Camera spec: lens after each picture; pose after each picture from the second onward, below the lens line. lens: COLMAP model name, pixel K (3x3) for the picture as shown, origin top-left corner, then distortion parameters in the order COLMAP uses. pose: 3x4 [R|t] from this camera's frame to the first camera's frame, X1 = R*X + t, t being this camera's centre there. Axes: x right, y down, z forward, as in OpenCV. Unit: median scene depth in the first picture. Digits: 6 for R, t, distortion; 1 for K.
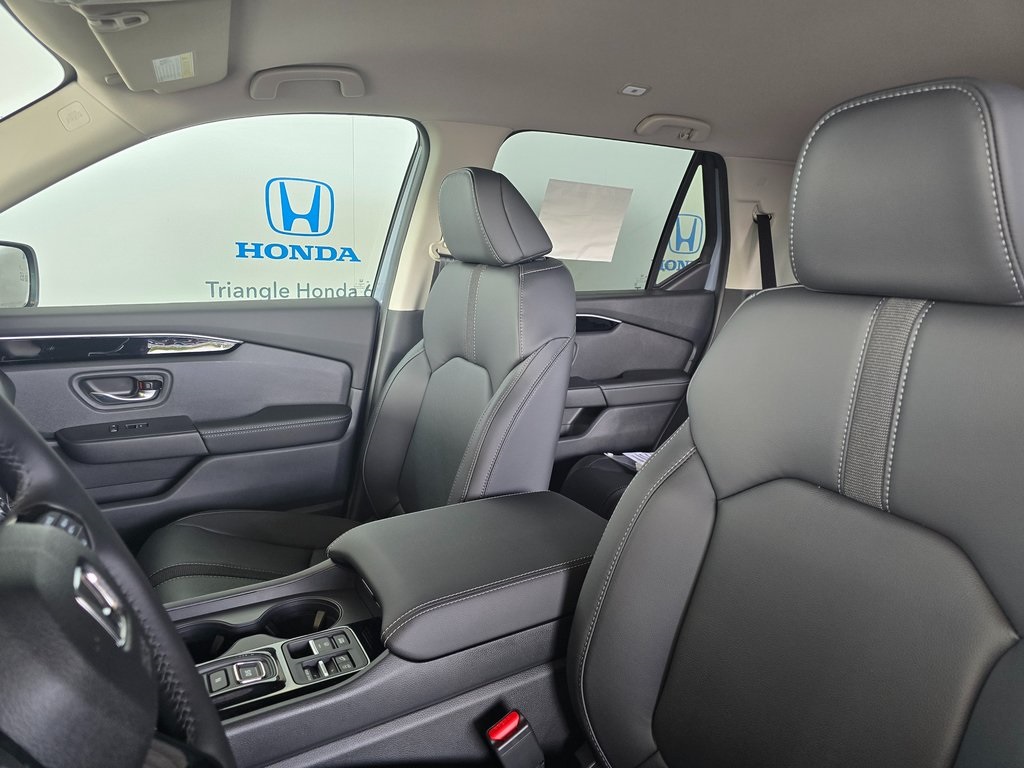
lens RADIAL K [[715.4, 0, 519.2], [0, 715.4, 376.9], [0, 0, 1]] dist [0.055840, -0.003128]
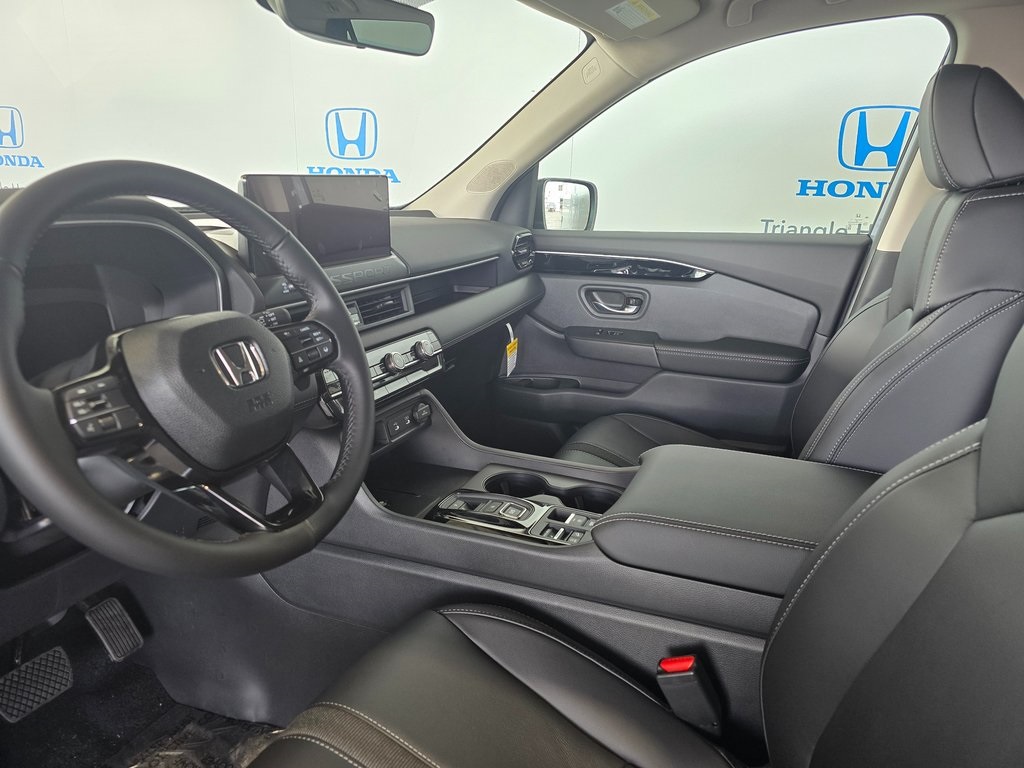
lens RADIAL K [[711.7, 0, 494.3], [0, 711.7, 391.2], [0, 0, 1]] dist [0.073024, -0.075244]
pose [[0.582420, 0.213134, -0.784450, 0.276789], [-0.148134, 0.976685, 0.155381, 0.006189], [0.799277, 0.025706, 0.600413, 0.112680]]
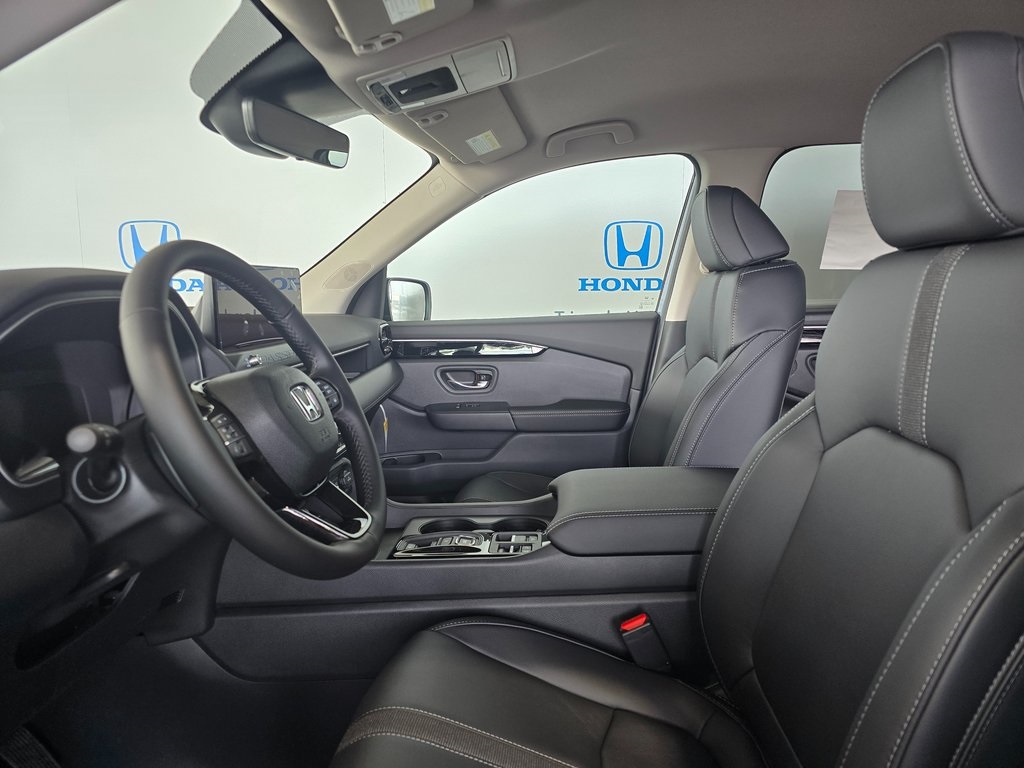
lens RADIAL K [[720.6, 0, 513.4], [0, 720.6, 403.4], [0, 0, 1]] dist [0.051272, -0.047927]
pose [[0.839172, 0.037512, -0.542571, 0.250585], [-0.059155, 0.997995, -0.022493, 0.079359], [0.540639, 0.050971, 0.839709, -0.095497]]
